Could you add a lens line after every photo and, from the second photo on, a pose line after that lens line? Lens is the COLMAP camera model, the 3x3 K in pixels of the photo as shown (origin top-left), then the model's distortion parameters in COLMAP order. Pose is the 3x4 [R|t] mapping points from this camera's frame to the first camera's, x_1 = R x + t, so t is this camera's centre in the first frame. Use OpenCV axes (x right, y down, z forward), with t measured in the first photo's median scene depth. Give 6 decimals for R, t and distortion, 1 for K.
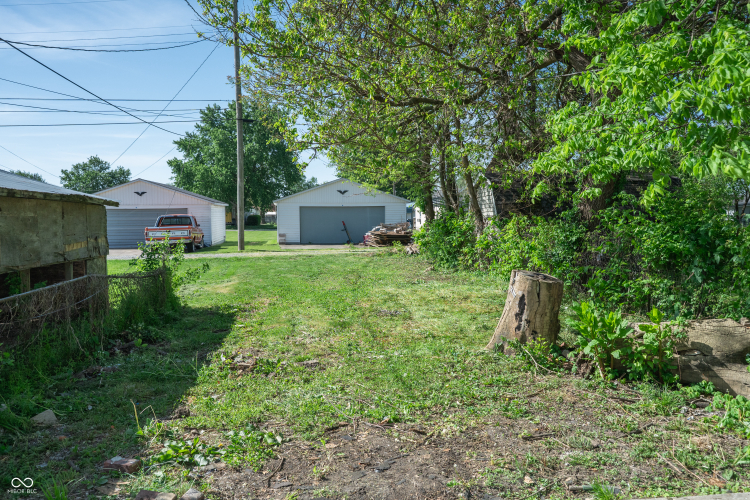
lens RADIAL K [[592.3, 0, 374.5], [0, 592.3, 248.5], [0, 0, 1]] dist [0.008998, 0.009242]
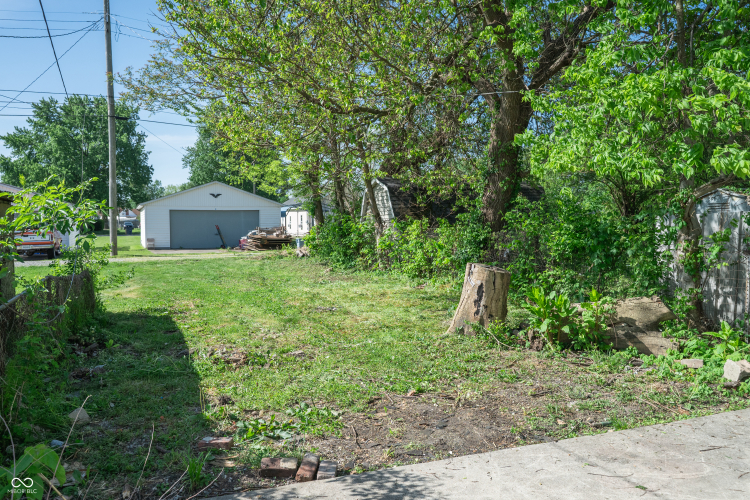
lens RADIAL K [[592.3, 0, 375.8], [0, 592.3, 250.4], [0, 0, 1]] dist [0.008998, 0.009242]
pose [[0.965503, -0.011450, 0.260142, -0.216601], [0.013130, 0.999903, -0.004719, 0.013741], [-0.260062, 0.007972, 0.965559, -0.054598]]
